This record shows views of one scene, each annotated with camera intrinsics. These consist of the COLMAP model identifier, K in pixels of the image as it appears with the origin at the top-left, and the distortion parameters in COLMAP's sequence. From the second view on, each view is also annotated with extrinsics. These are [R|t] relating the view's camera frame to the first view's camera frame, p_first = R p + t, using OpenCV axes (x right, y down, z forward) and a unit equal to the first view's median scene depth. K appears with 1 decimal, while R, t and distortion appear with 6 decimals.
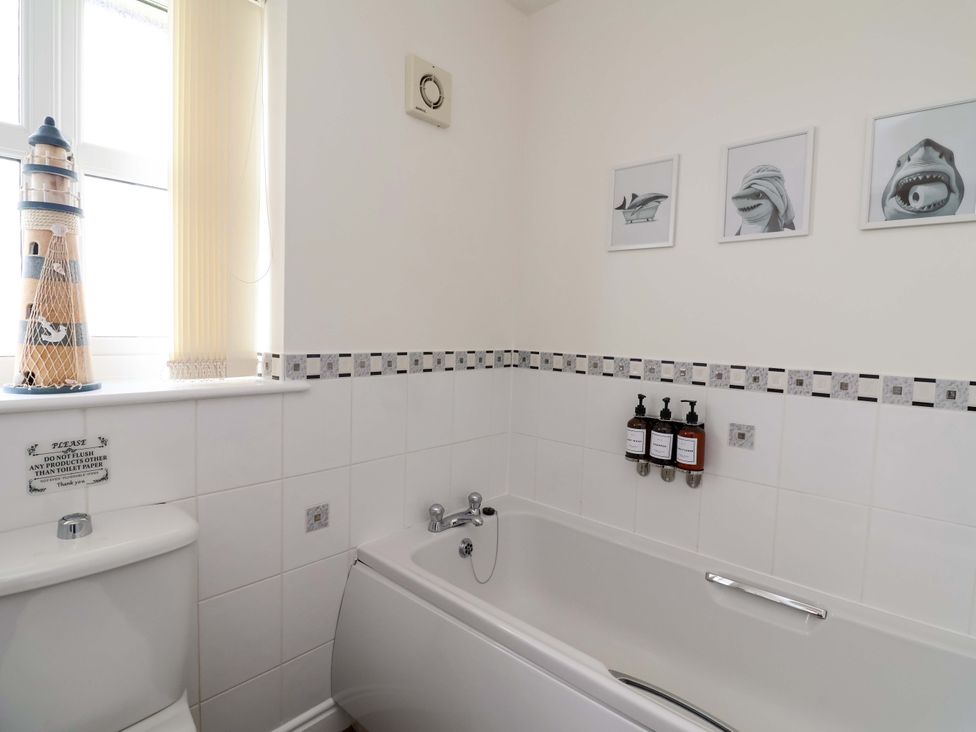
lens RADIAL K [[510.9, 0, 487.9], [0, 510.9, 363.5], [0, 0, 1]] dist [0.001774, -0.014060]
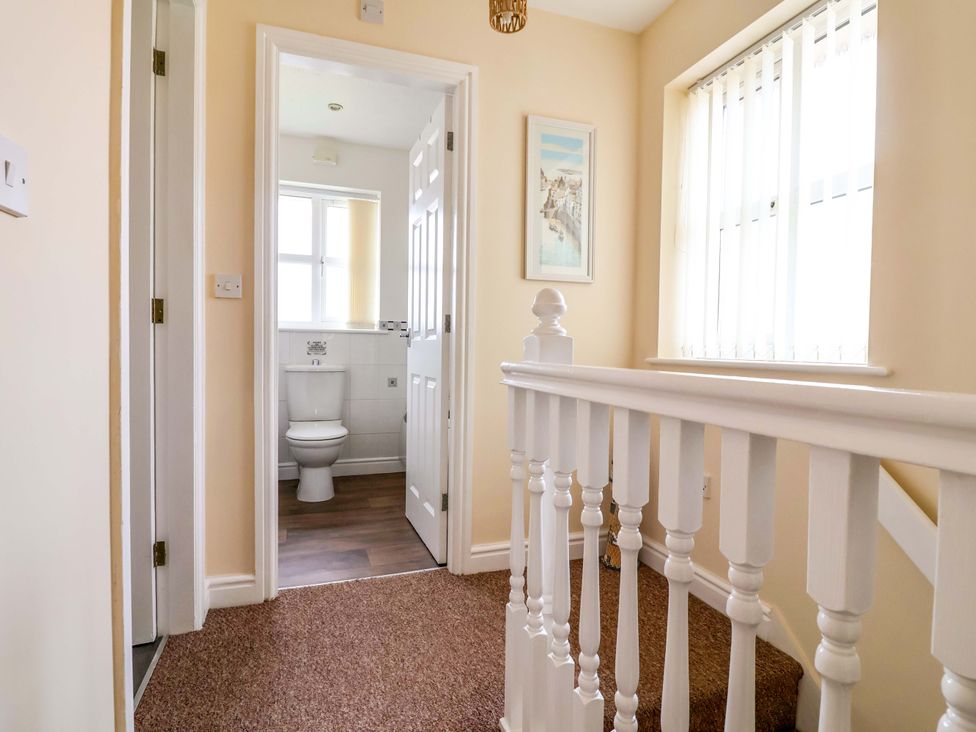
lens RADIAL K [[510.9, 0, 487.9], [0, 510.9, 363.5], [0, 0, 1]] dist [0.001774, -0.014060]
pose [[0.883472, 0.001958, -0.468479, 1.657180], [-0.024223, 0.998845, -0.041505, 0.365135], [0.467857, 0.048017, 0.882499, -1.383352]]
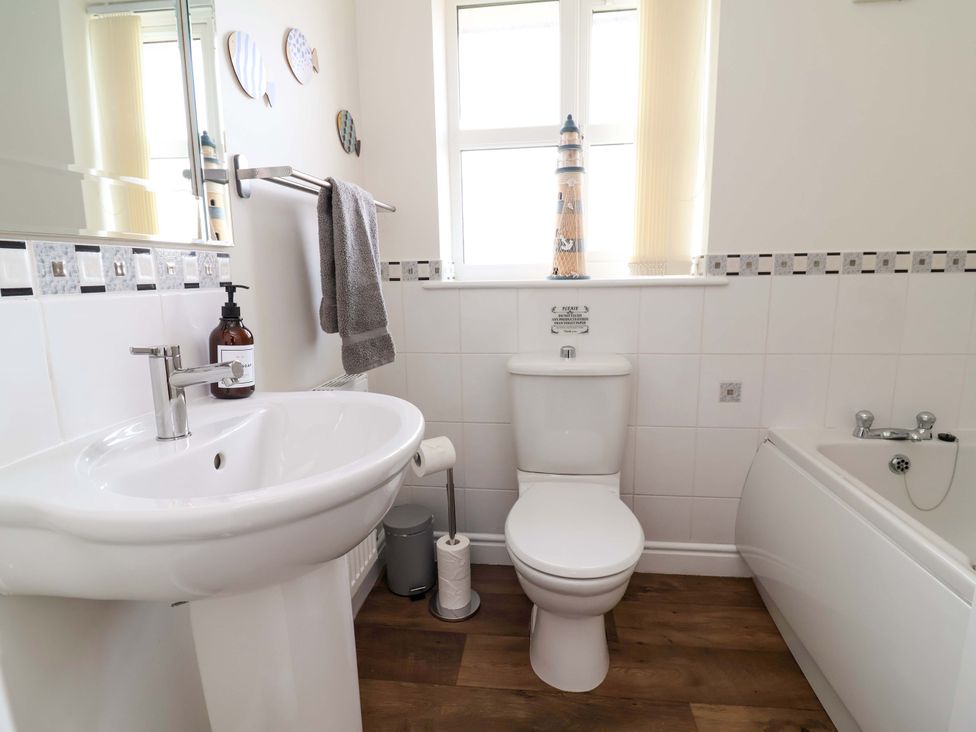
lens RADIAL K [[510.9, 0, 487.9], [0, 510.9, 363.5], [0, 0, 1]] dist [0.001774, -0.014060]
pose [[0.568615, 0.098196, -0.816722, 0.392118], [-0.022132, 0.994316, 0.104141, 0.144898], [0.822306, -0.041141, 0.567557, -0.195473]]
